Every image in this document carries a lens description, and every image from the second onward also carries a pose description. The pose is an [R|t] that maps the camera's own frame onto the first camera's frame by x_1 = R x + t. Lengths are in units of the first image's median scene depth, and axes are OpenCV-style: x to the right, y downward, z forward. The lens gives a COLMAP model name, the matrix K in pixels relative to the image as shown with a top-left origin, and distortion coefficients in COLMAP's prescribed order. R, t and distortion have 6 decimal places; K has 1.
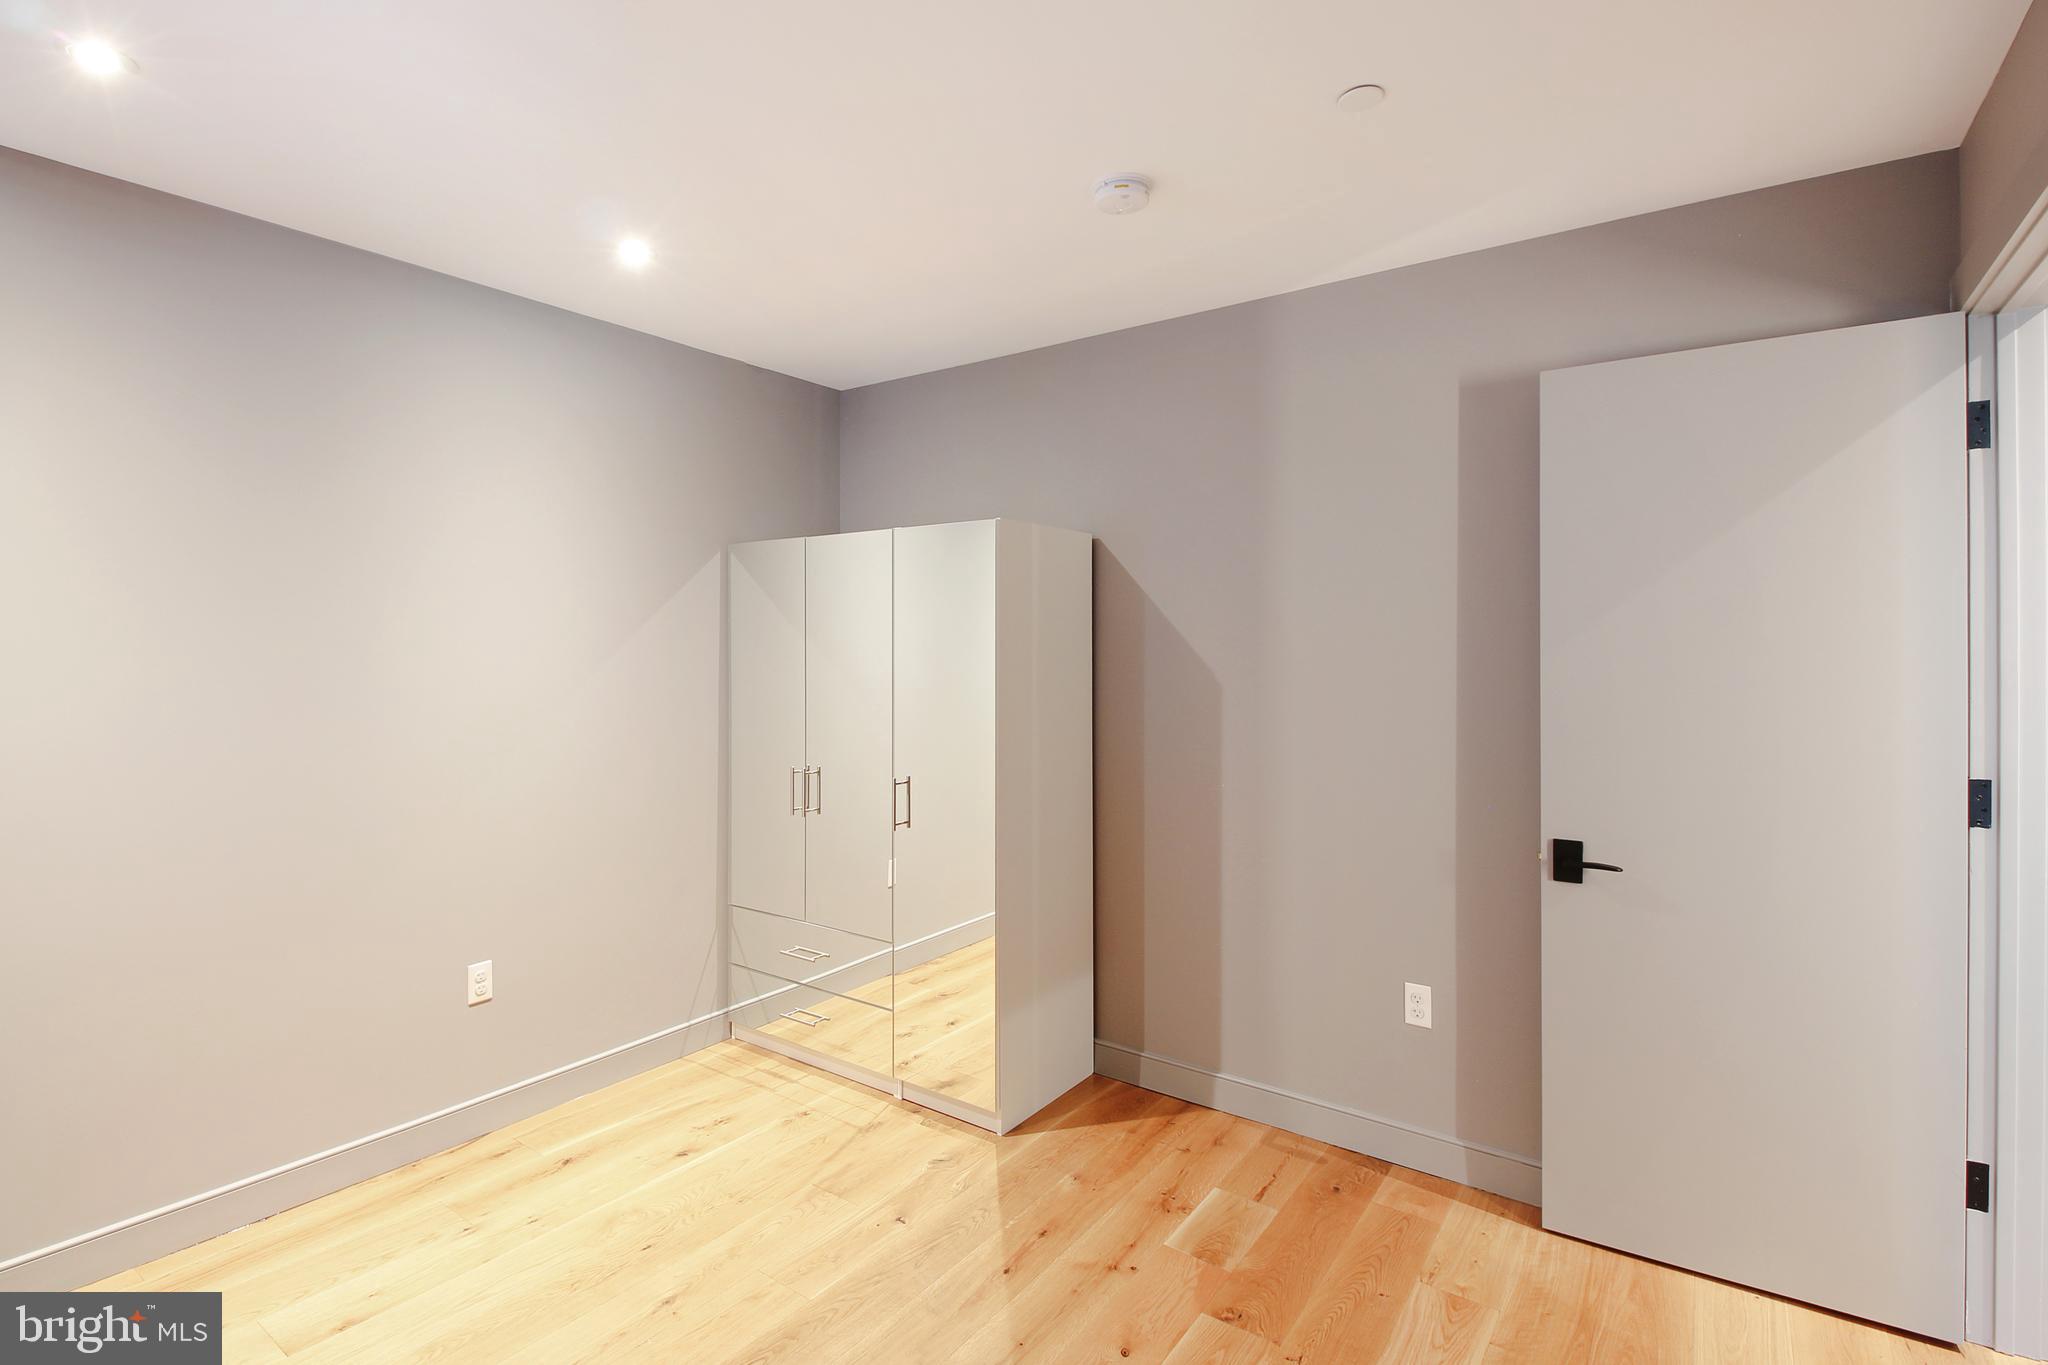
lens RADIAL K [[981.0, 0, 1014.2], [0, 981.0, 667.6], [0, 0, 1]] dist [-0.001221, -0.000199]
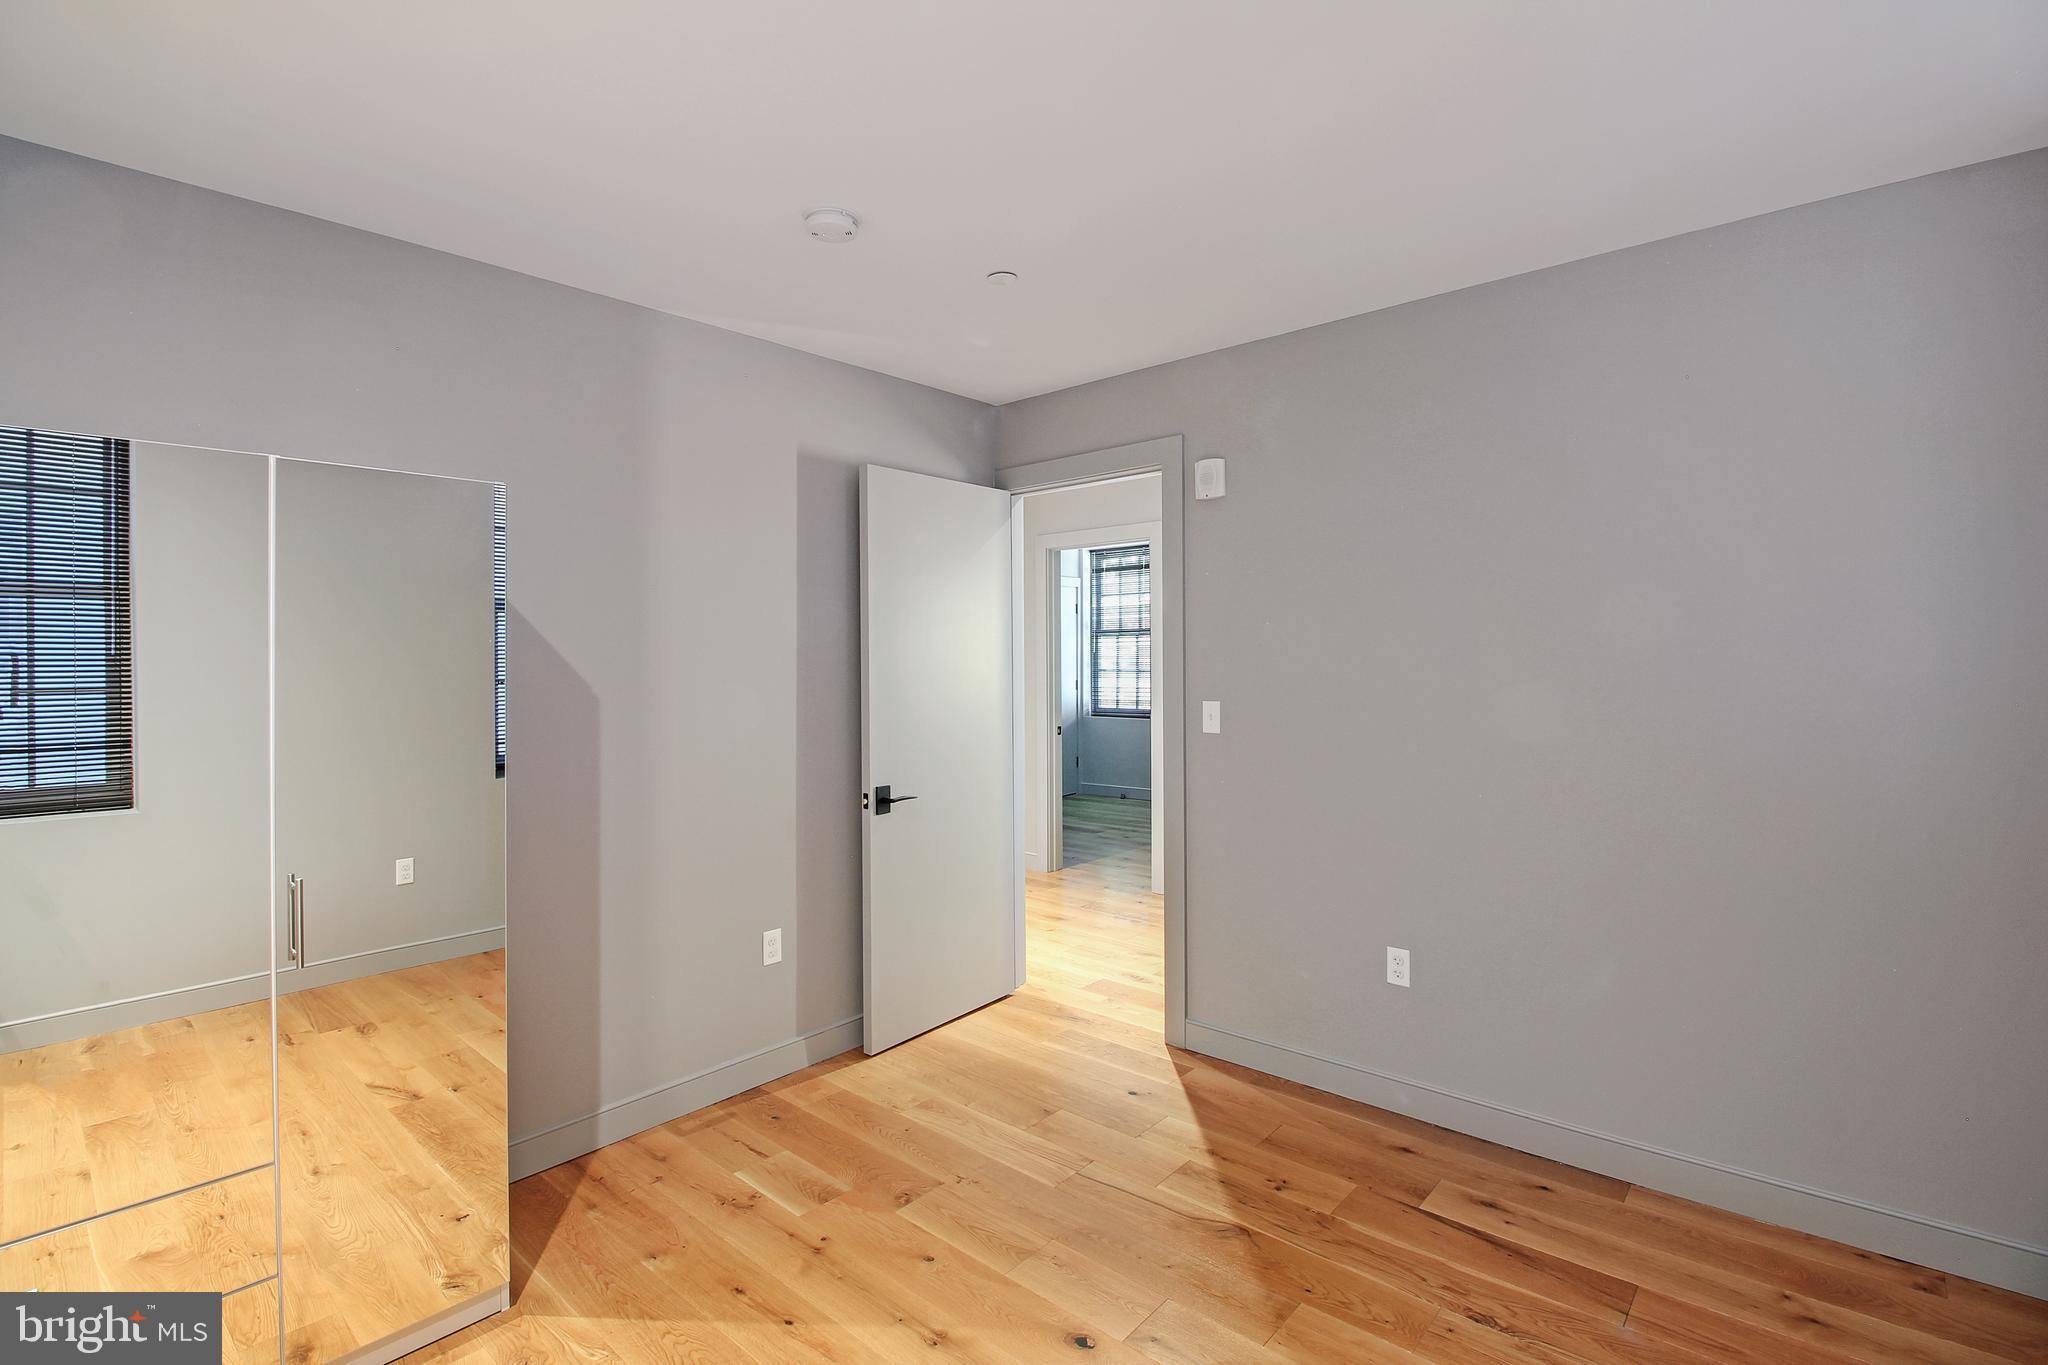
lens RADIAL K [[935.2, 0, 1024.0], [0, 935.2, 682.5], [0, 0, 1]] dist [-0.000370, -0.000220]
pose [[0.088512, -0.028638, 0.995663, -0.767396], [0.014904, 0.999513, 0.027424, -0.016602], [-0.995964, 0.012412, 0.088895, 0.612730]]
